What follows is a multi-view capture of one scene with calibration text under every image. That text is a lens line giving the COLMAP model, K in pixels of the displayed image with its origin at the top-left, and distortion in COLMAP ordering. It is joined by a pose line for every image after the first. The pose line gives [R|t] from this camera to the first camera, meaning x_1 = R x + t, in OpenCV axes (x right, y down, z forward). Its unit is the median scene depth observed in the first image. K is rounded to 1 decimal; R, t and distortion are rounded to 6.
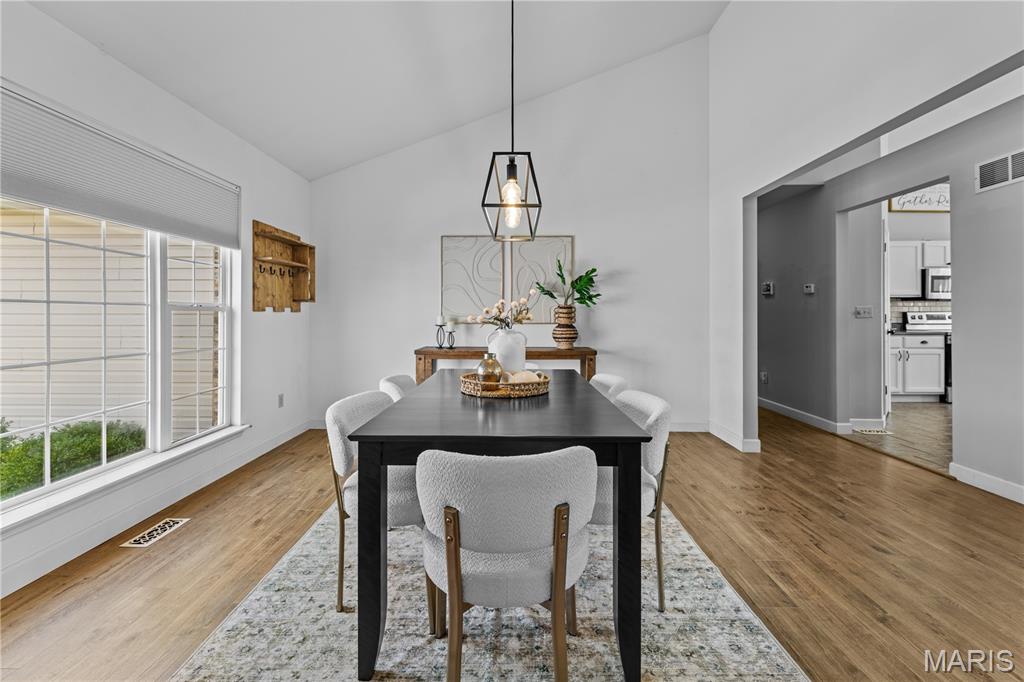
lens RADIAL K [[420.1, 0, 510.2], [0, 420.1, 316.0], [0, 0, 1]] dist [0.000803, -0.000141]
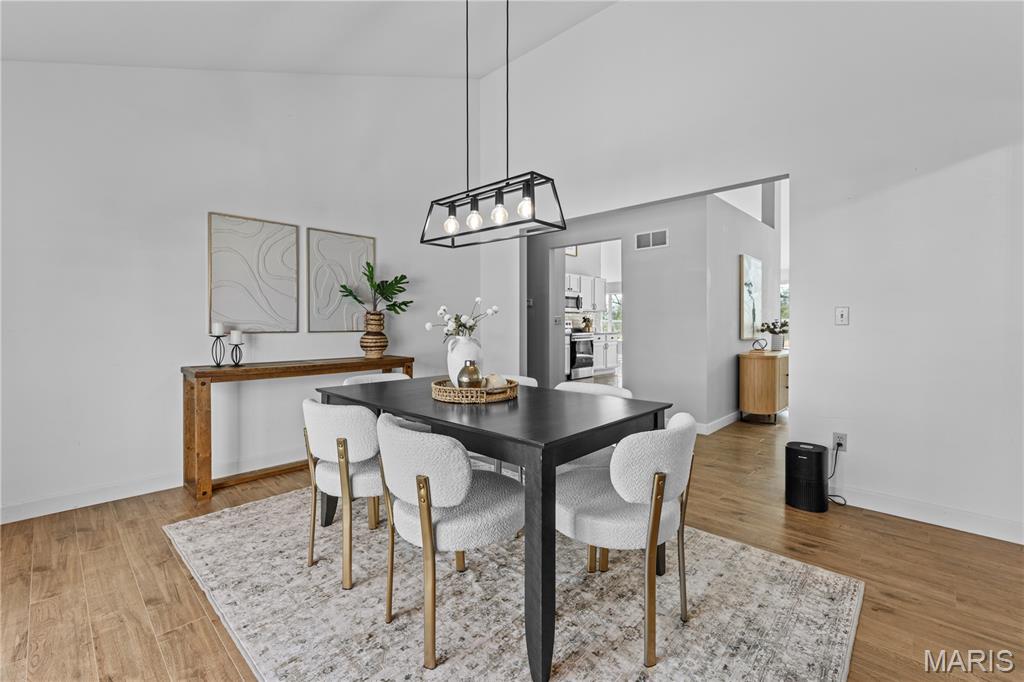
lens RADIAL K [[440.2, 0, 505.9], [0, 440.2, 327.2], [0, 0, 1]] dist [0.000771, 0.000057]
pose [[0.683873, -0.006698, 0.729570, -0.384503], [-0.000865, 0.999950, 0.009991, -0.000618], [-0.729600, -0.007464, 0.683833, 0.113505]]
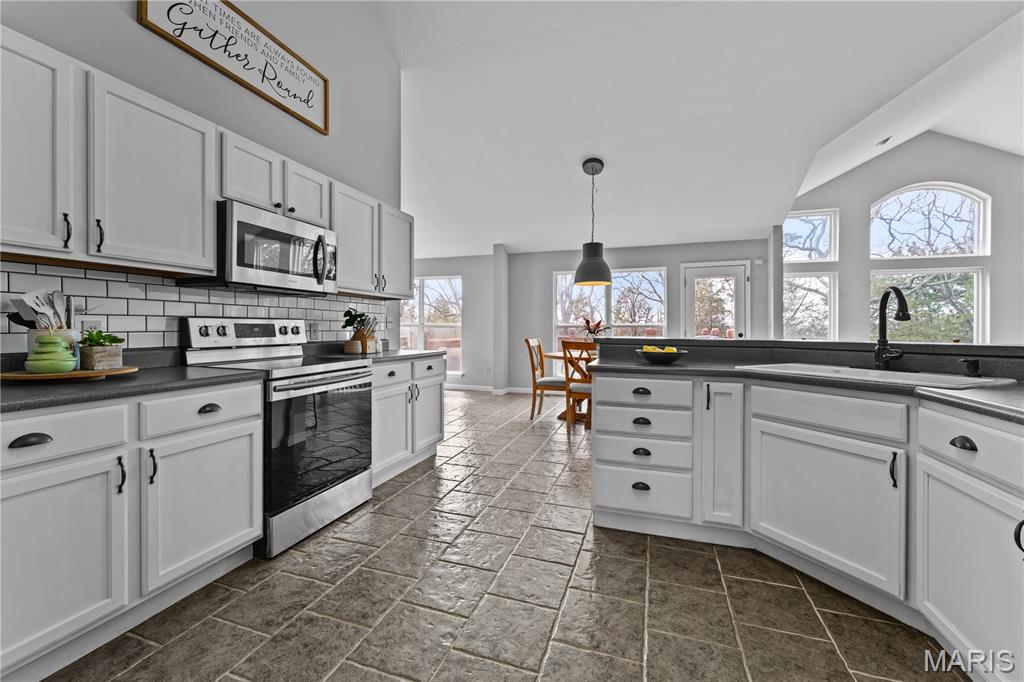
lens RADIAL K [[421.1, 0, 509.5], [0, 421.1, 329.0], [0, 0, 1]] dist [0.001353, -0.000377]
pose [[0.307704, -0.002907, 0.951478, 1.015660], [-0.002531, 0.999989, 0.003874, -0.001400], [-0.951479, -0.003600, 0.307693, 0.923957]]
